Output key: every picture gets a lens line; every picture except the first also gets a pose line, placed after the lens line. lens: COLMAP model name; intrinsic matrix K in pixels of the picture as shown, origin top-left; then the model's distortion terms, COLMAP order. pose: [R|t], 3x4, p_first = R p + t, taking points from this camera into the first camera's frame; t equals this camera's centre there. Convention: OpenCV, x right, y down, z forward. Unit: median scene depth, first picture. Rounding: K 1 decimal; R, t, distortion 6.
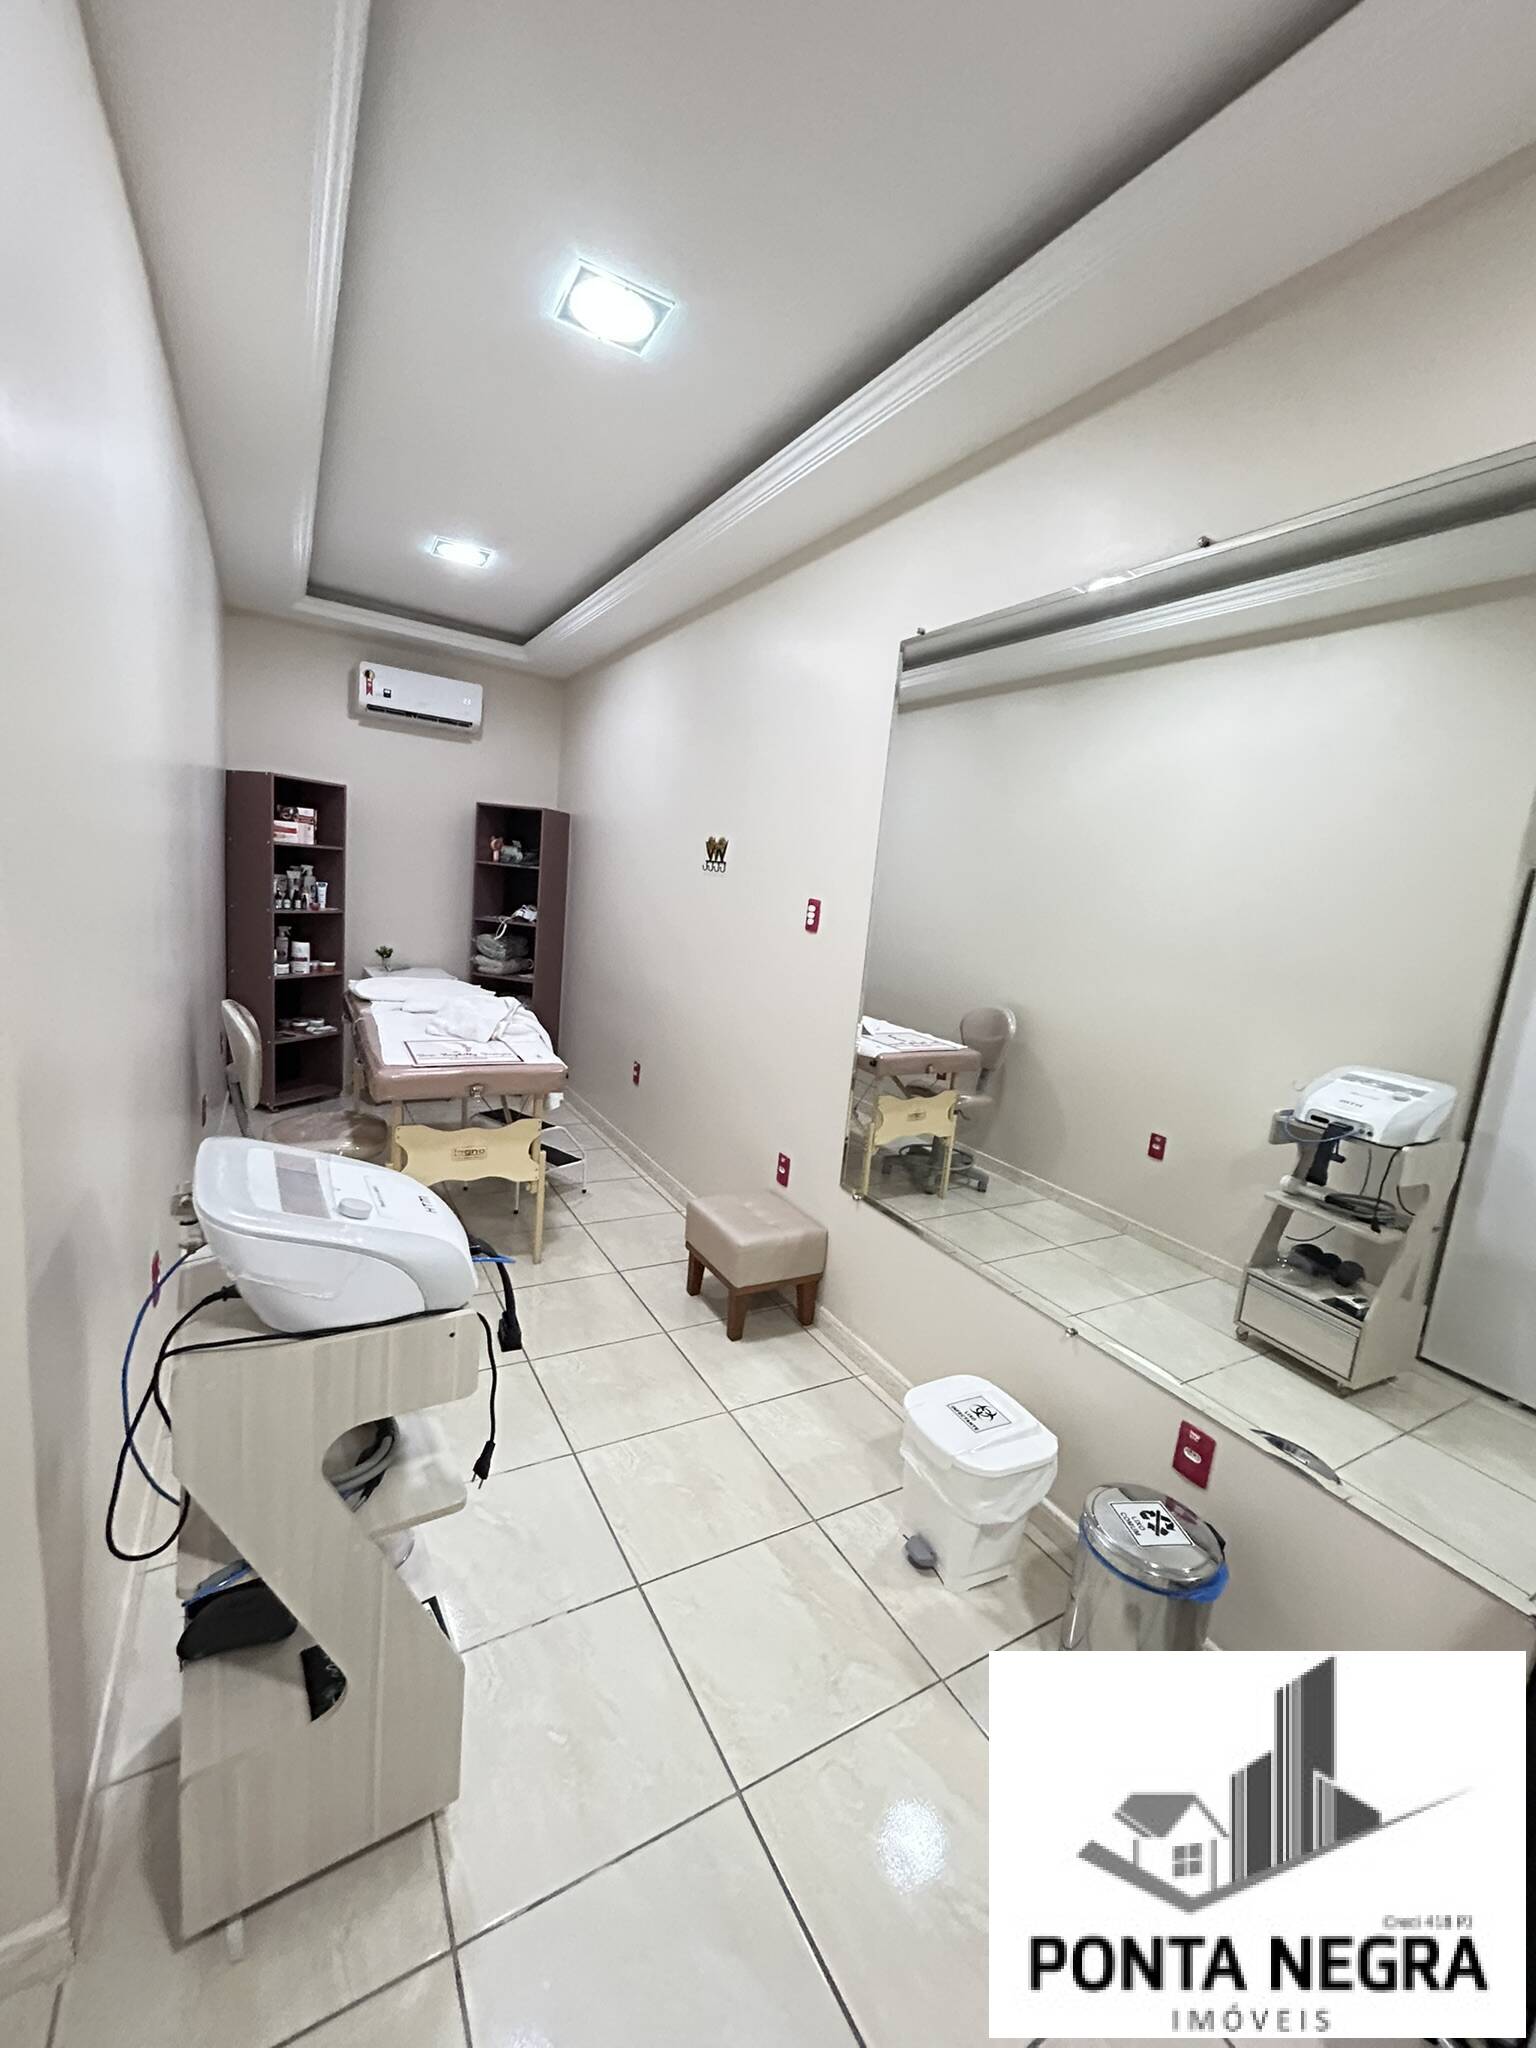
lens RADIAL K [[829.8, 0, 771.4], [0, 829.8, 1027.0], [0, 0, 1]] dist [0.000109, 0.000406]
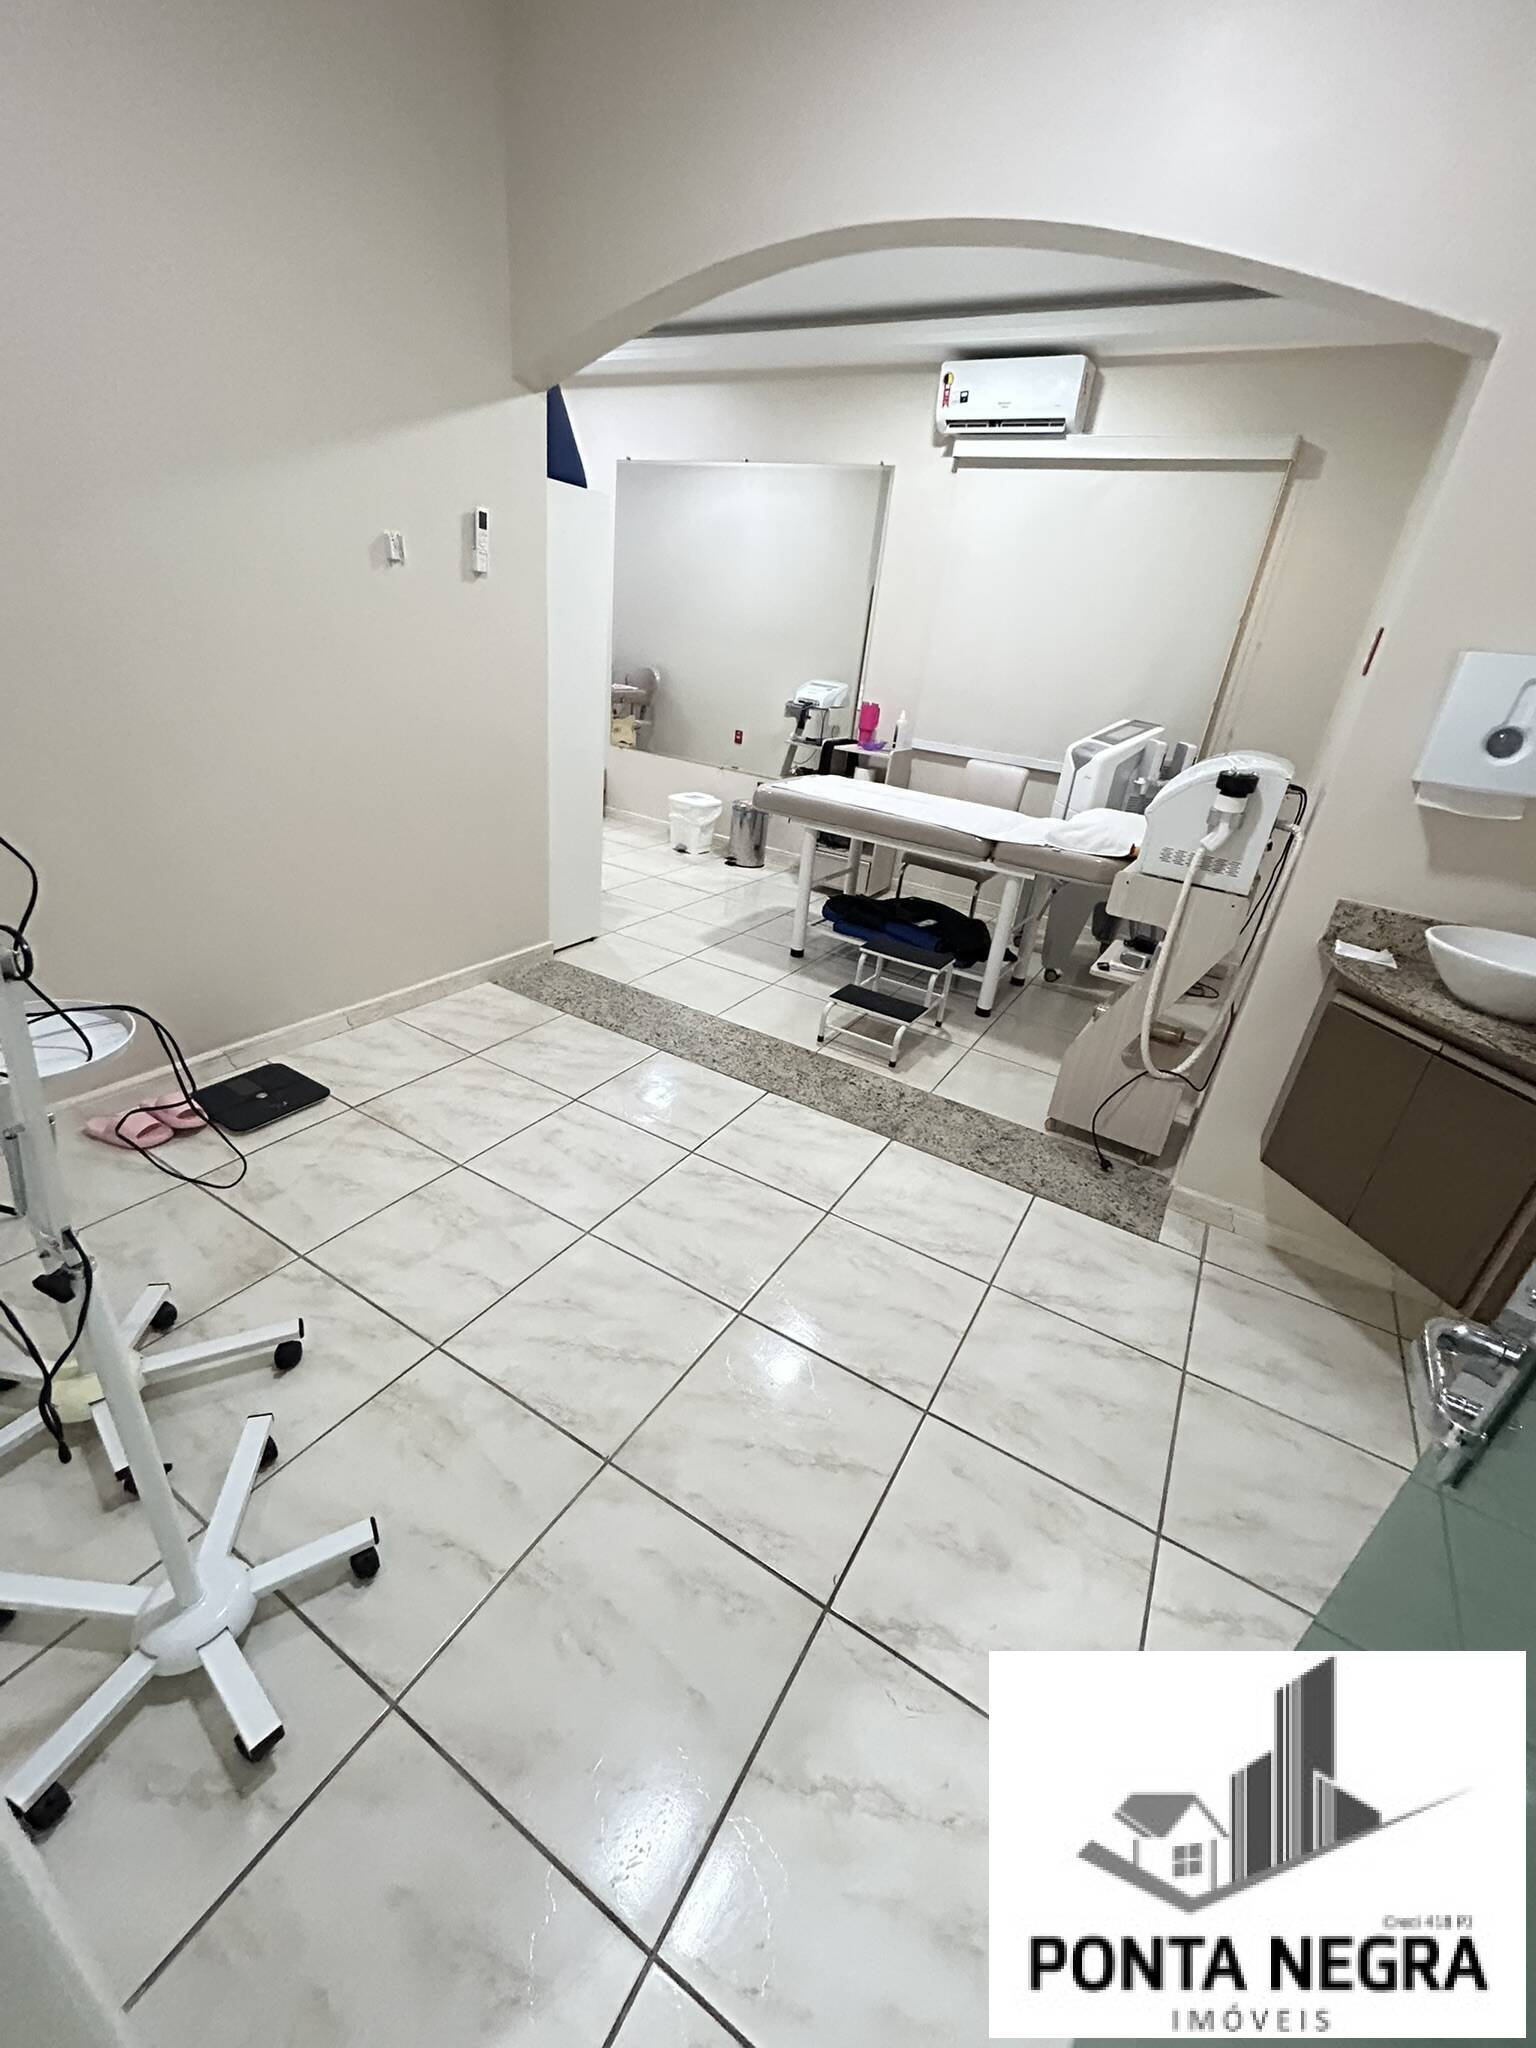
lens RADIAL K [[829.2, 0, 767.5], [0, 829.2, 1028.3], [0, 0, 1]] dist [0.002113, 0.000082]
pose [[0.878897, -0.208918, 0.428828, -0.617083], [0.059079, 0.939741, 0.336743, 0.179471], [-0.473339, -0.270628, 0.838278, -1.157213]]
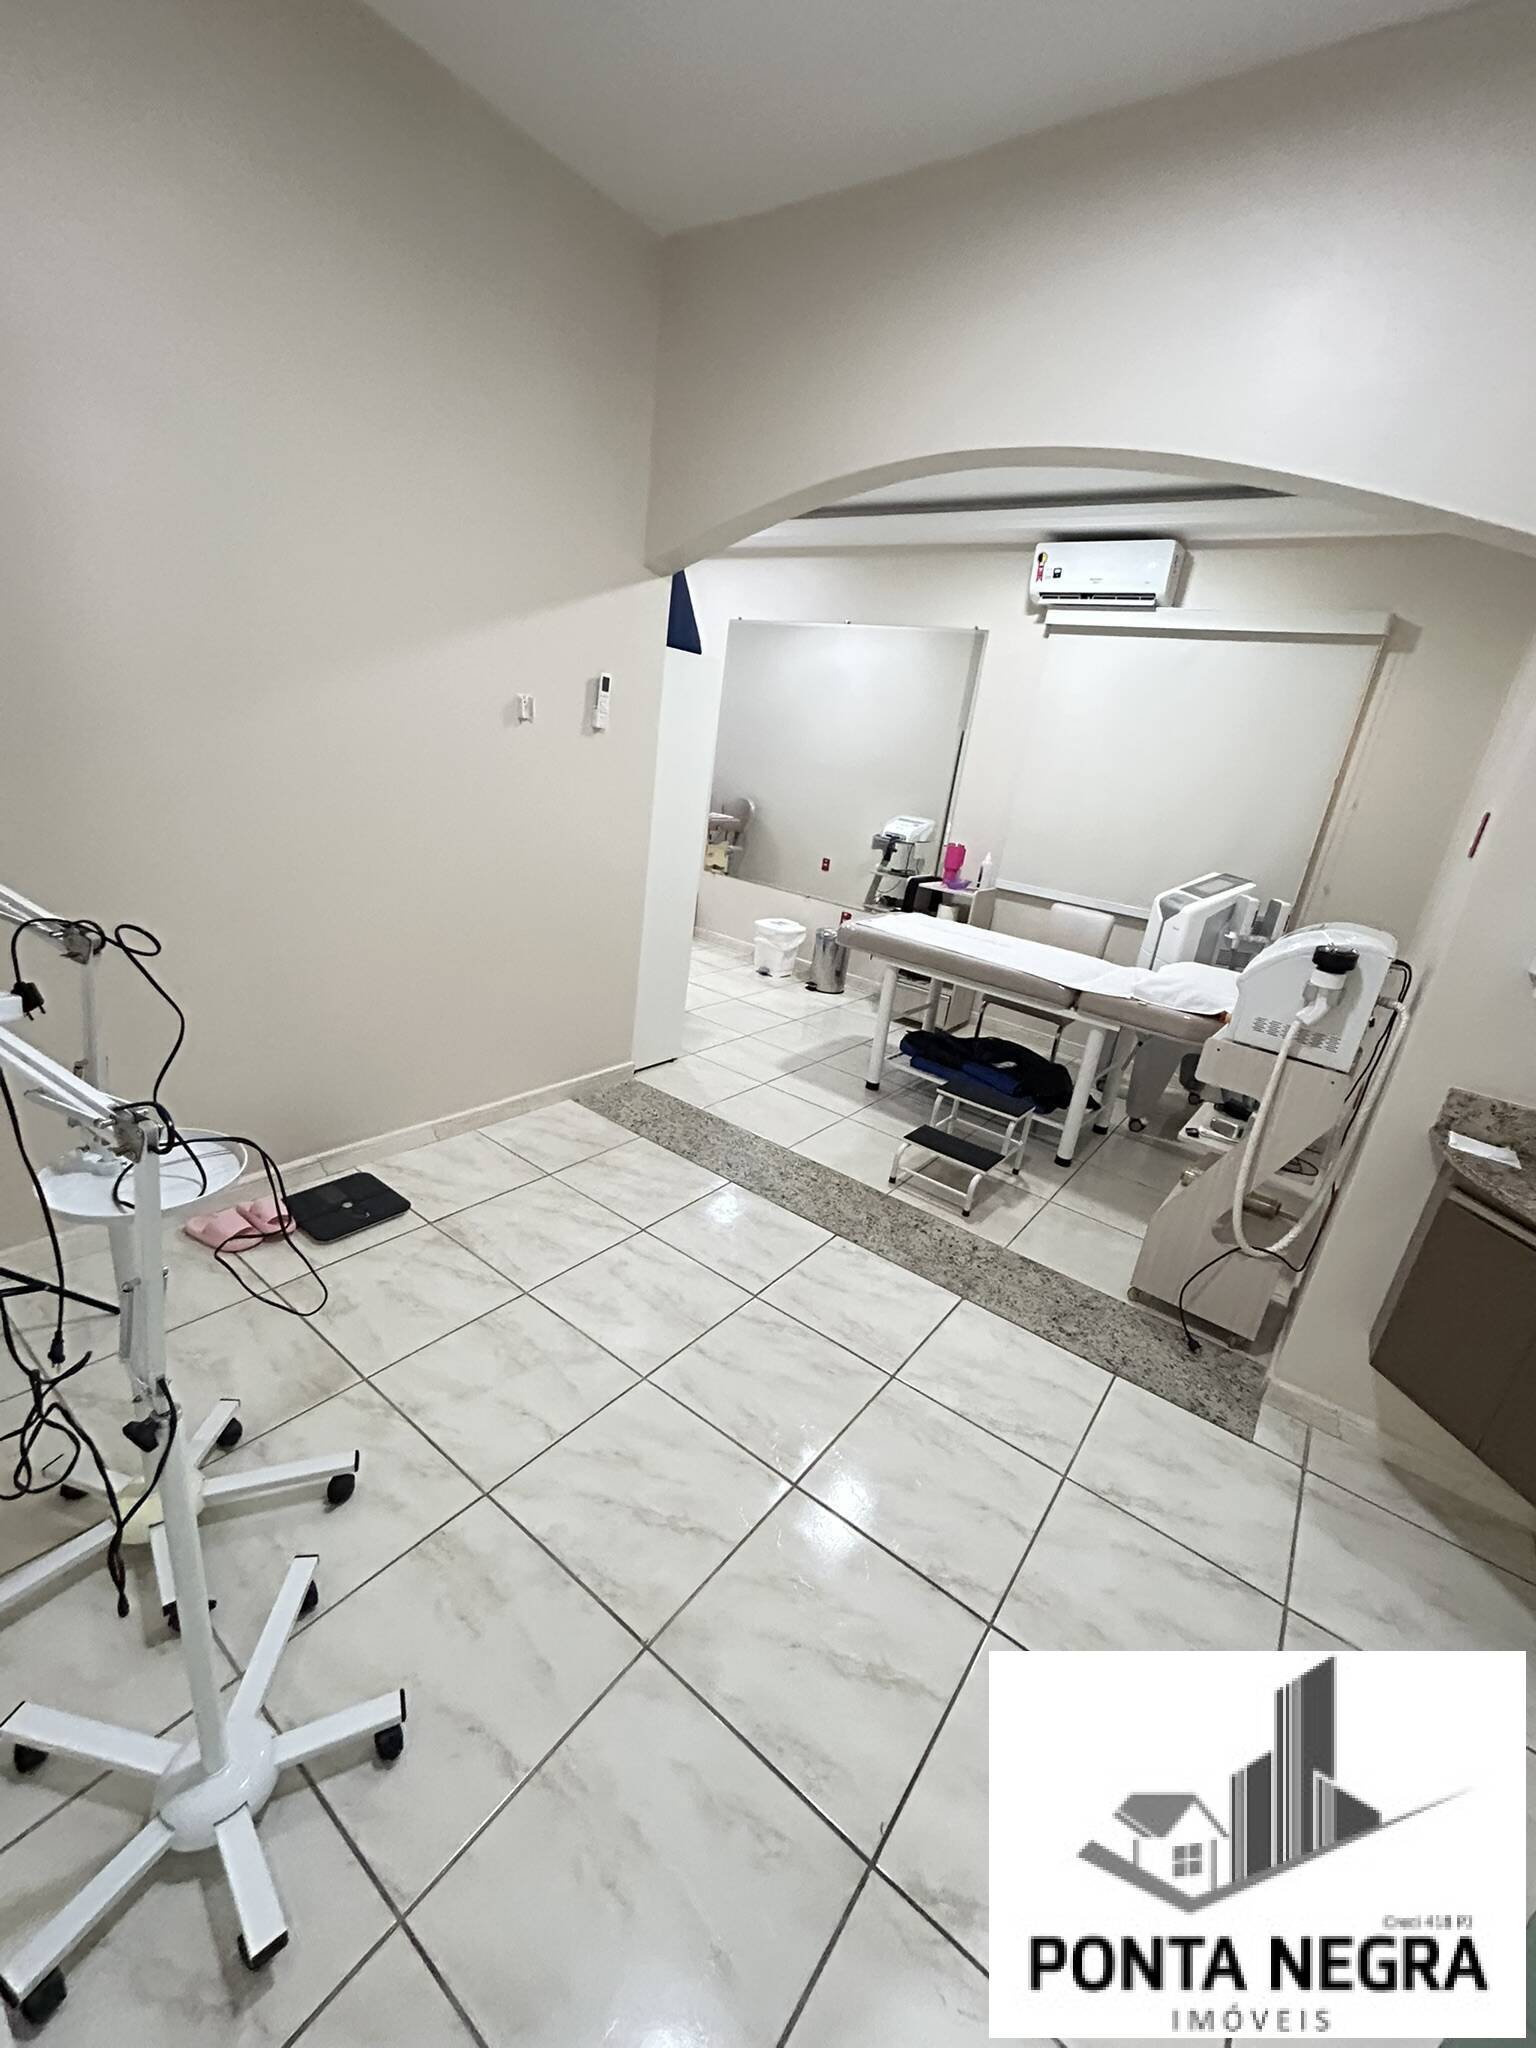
lens RADIAL K [[829.2, 0, 767.5], [0, 829.2, 1028.3], [0, 0, 1]] dist [0.002113, 0.000082]
pose [[0.923543, -0.101469, 0.369827, -0.617135], [0.023627, 0.977584, 0.209218, 0.142983], [-0.382766, -0.184484, 0.905238, -1.152762]]
